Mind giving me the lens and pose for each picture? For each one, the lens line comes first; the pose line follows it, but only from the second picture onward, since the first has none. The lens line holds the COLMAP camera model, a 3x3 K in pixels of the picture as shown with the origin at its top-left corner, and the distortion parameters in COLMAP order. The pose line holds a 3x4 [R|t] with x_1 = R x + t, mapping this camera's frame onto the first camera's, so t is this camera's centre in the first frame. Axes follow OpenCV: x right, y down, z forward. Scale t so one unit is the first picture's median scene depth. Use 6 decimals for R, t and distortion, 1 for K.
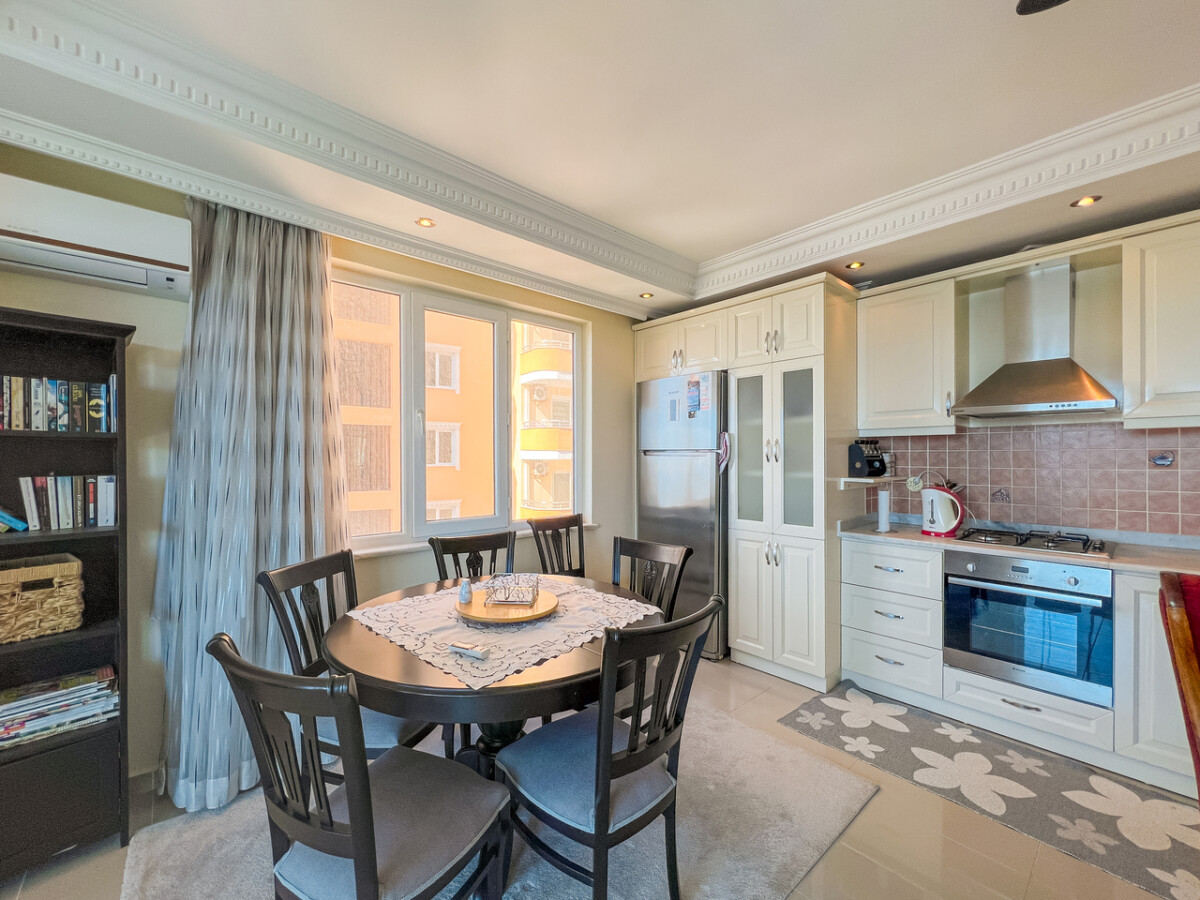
lens RADIAL K [[488.7, 0, 608.3], [0, 488.7, 457.0], [0, 0, 1]] dist [-0.002789, -0.000307]
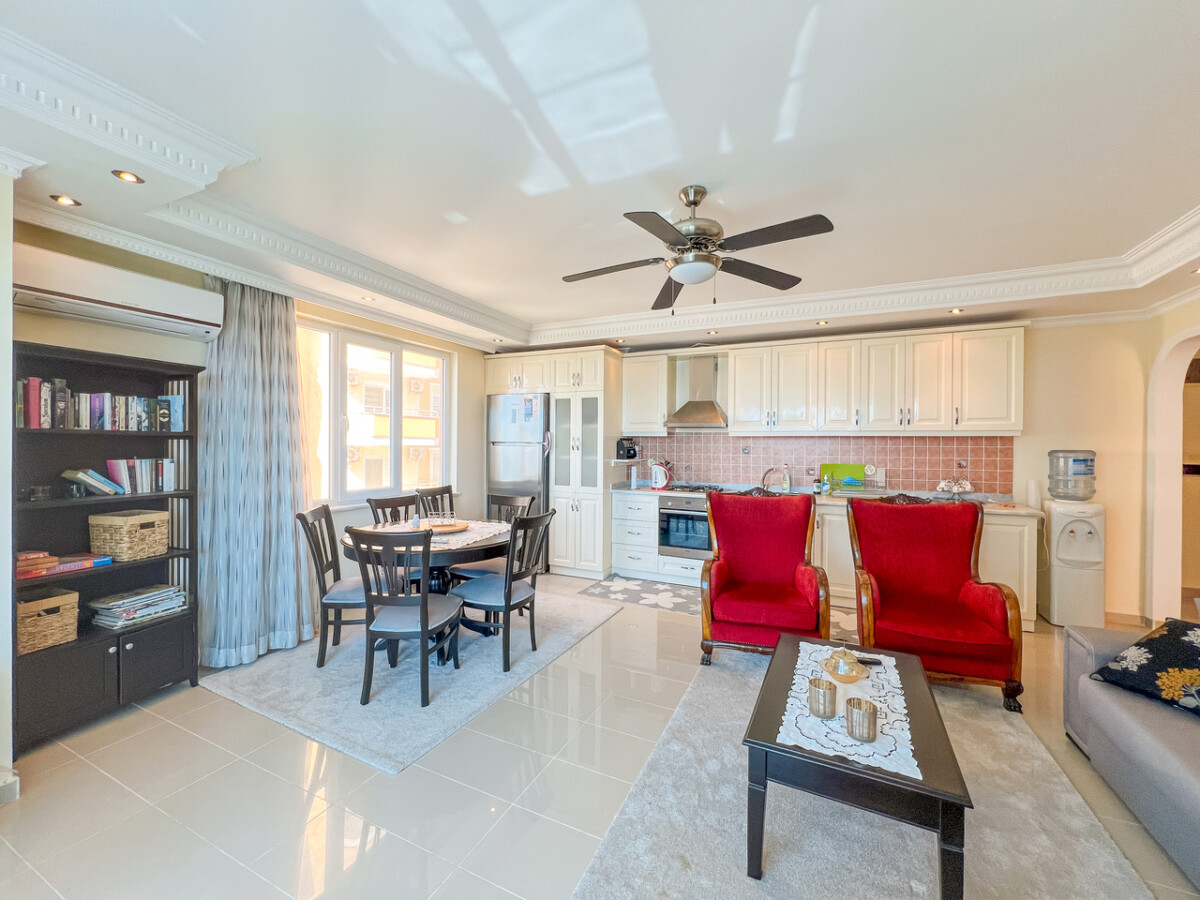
lens RADIAL K [[491.0, 0, 612.9], [0, 491.0, 445.4], [0, 0, 1]] dist [0.000925, 0.000020]
pose [[0.920504, 0.007209, 0.390666, -0.241275], [-0.009443, 0.999948, 0.003799, -0.016805], [-0.390618, -0.007186, 0.920525, -0.708763]]
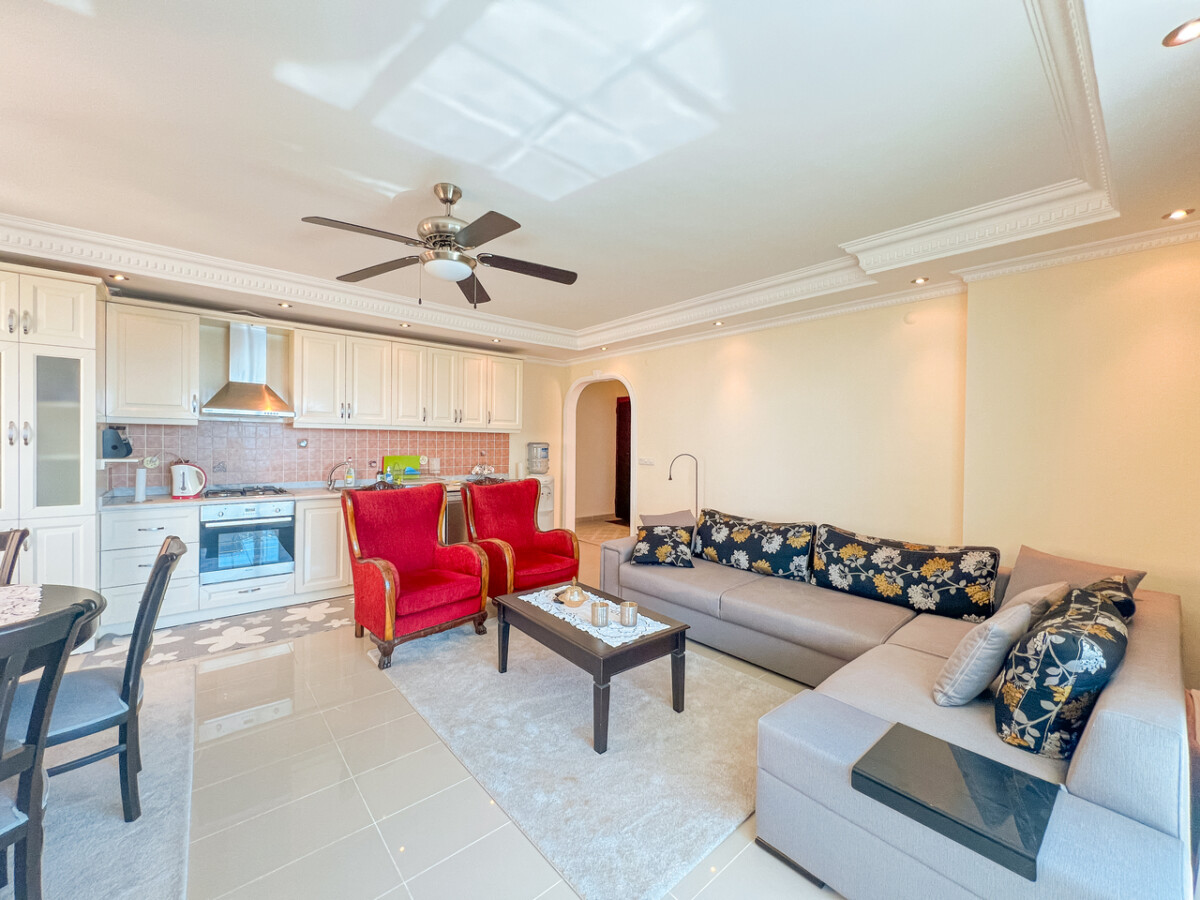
lens RADIAL K [[482.7, 0, 594.4], [0, 482.7, 447.9], [0, 0, 1]] dist [0.001086, 0.000075]
pose [[0.013990, -0.011007, 0.999842, -0.696176], [-0.014718, 0.999829, 0.011213, -0.014339], [-0.999794, -0.014873, 0.013826, -0.175820]]
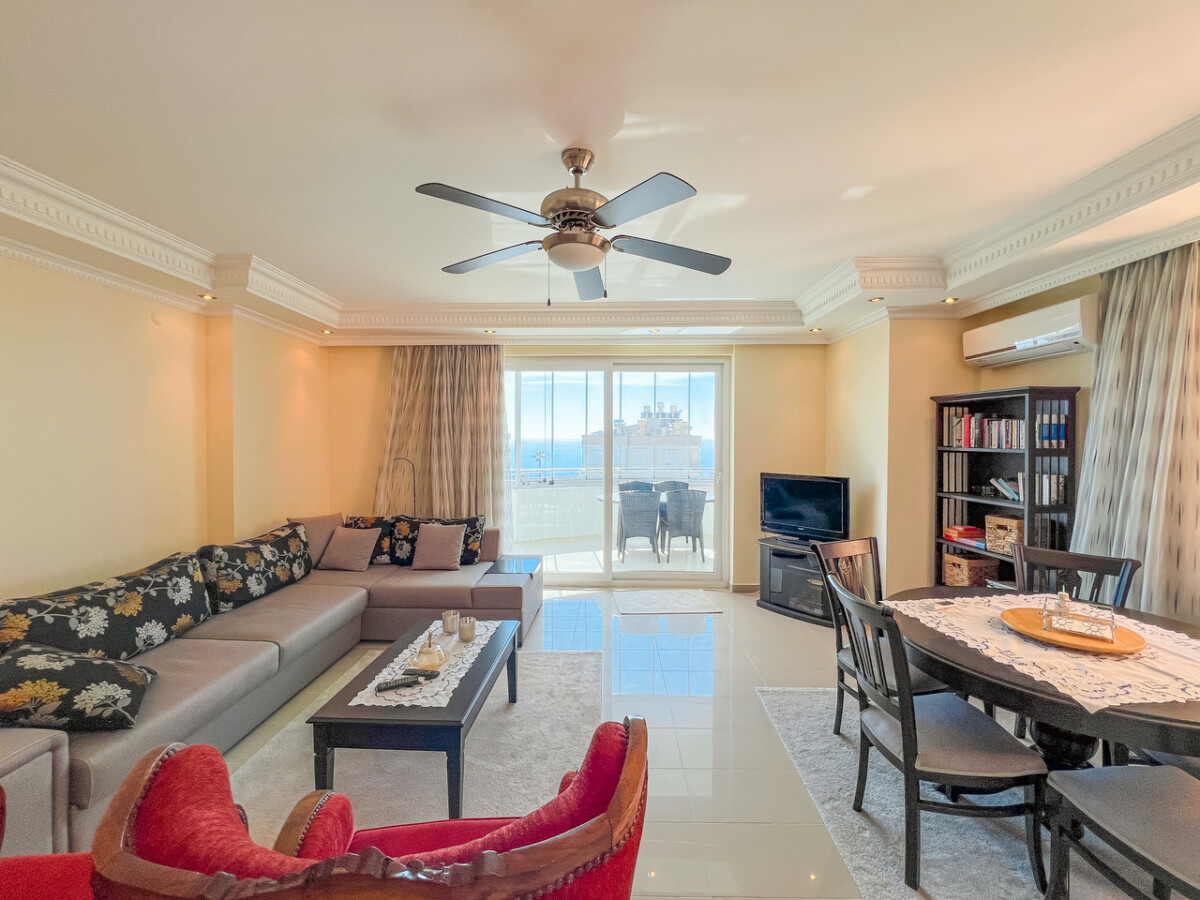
lens RADIAL K [[453.3, 0, 600.0], [0, 453.3, 450.0], [0, 0, 1]] dist [0.002581, 0.000143]
pose [[-0.687911, 0.018951, -0.725547, 0.797463], [0.001921, 0.999703, 0.024291, -0.060914], [0.725792, 0.015316, -0.687744, 0.680508]]
